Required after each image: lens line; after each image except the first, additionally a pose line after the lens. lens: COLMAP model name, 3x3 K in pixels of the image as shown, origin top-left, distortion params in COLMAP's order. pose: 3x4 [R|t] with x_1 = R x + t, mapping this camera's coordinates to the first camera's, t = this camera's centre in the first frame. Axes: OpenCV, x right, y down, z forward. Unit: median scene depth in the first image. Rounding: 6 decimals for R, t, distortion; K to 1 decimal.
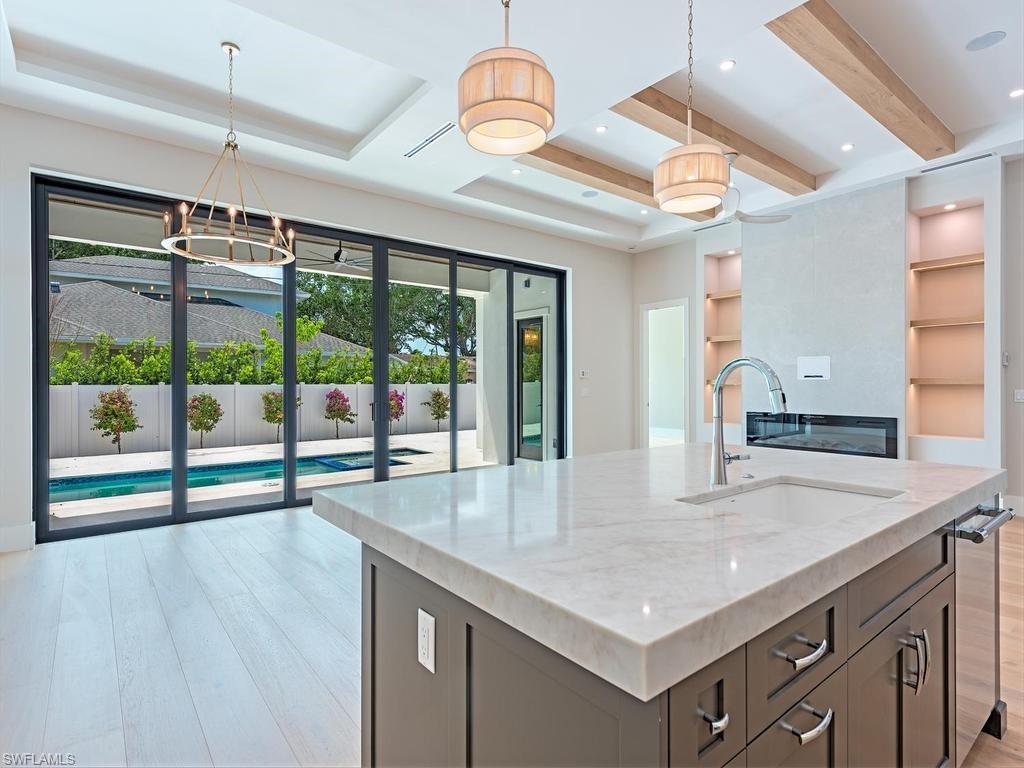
lens RADIAL K [[528.9, 0, 512.0], [0, 528.9, 384.0], [0, 0, 1]] dist [0.002355, 0.000398]
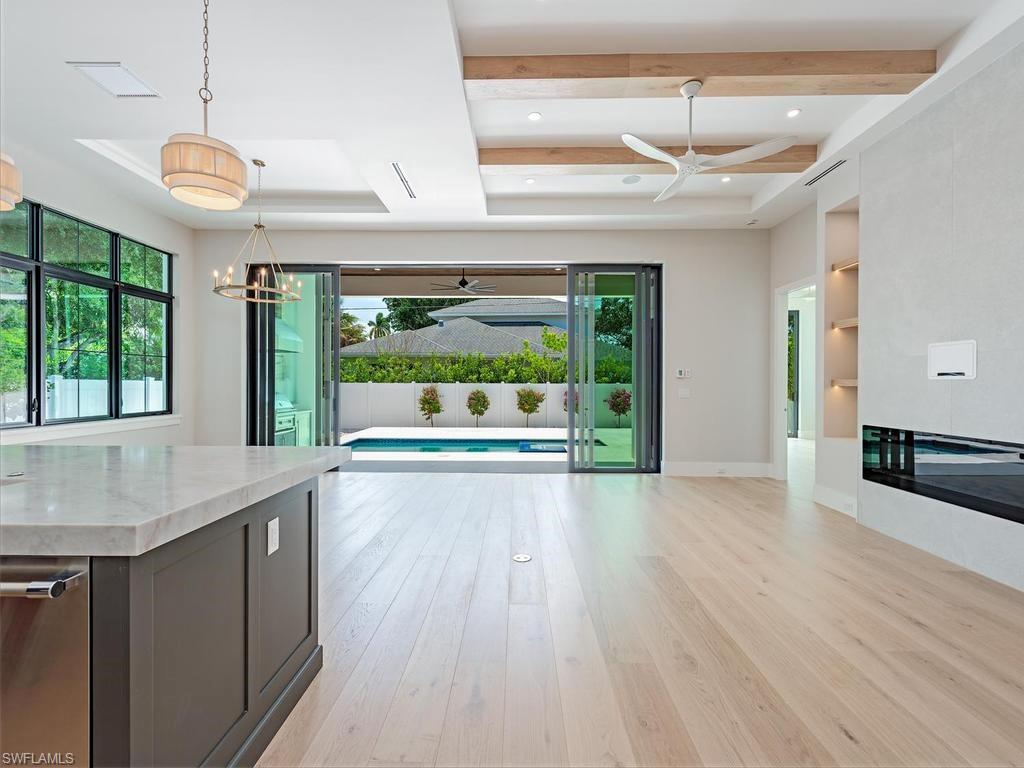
lens RADIAL K [[443.3, 0, 512.0], [0, 443.3, 384.0], [0, 0, 1]] dist [-0.003161, -0.000467]
pose [[0.767111, 0.007353, -0.641473, 0.425067], [-0.007392, 0.999969, 0.002622, -0.000365], [0.641472, 0.002730, 0.767141, 0.234628]]
